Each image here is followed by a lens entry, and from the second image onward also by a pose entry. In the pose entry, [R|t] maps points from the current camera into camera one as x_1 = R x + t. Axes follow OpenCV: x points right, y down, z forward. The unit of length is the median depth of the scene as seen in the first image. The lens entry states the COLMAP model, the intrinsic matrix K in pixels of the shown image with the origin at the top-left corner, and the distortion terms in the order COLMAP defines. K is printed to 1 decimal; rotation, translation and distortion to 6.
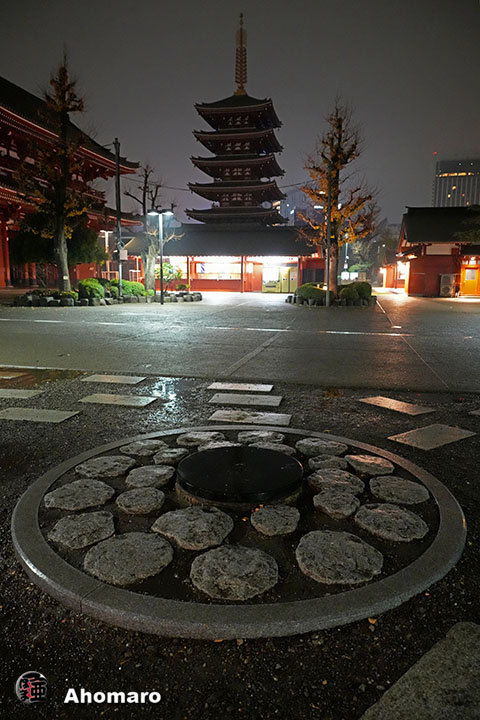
lens RADIAL K [[489.7, 0, 240.0], [0, 489.7, 360.0], [0, 0, 1]] dist [0.002903, -0.000534]
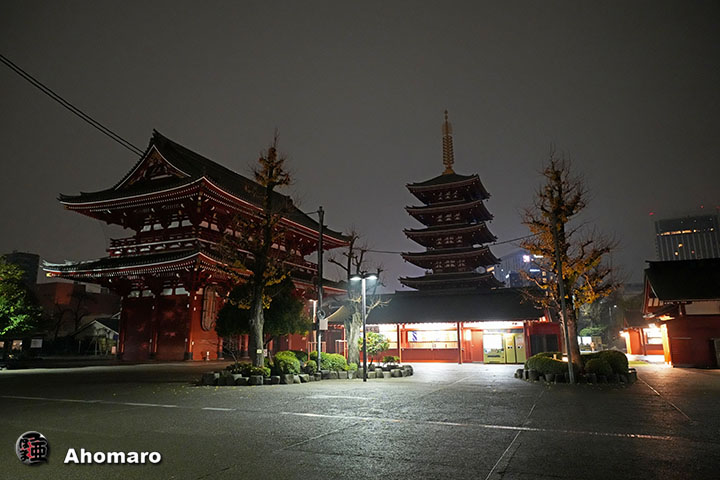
lens RADIAL K [[489.7, 0, 364.6], [0, 489.7, 239.9], [0, 0, 1]] dist [0.002903, -0.000534]
pose [[0.982864, -0.055237, -0.175861, 0.003043], [-0.013366, 0.930177, -0.366868, -0.026684], [0.183847, 0.362932, 0.913499, 0.121140]]
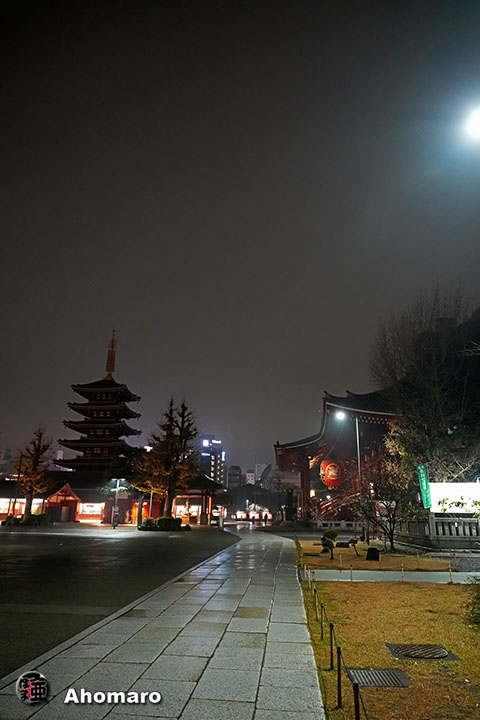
lens RADIAL K [[474.0, 0, 226.9], [0, 474.0, 361.7], [0, 0, 1]] dist [-0.001264, -0.000061]
pose [[0.993231, 0.040800, 0.108757, 0.656903], [0.014637, 0.884862, -0.465623, 0.166727], [-0.115232, 0.464063, 0.878275, -0.866696]]
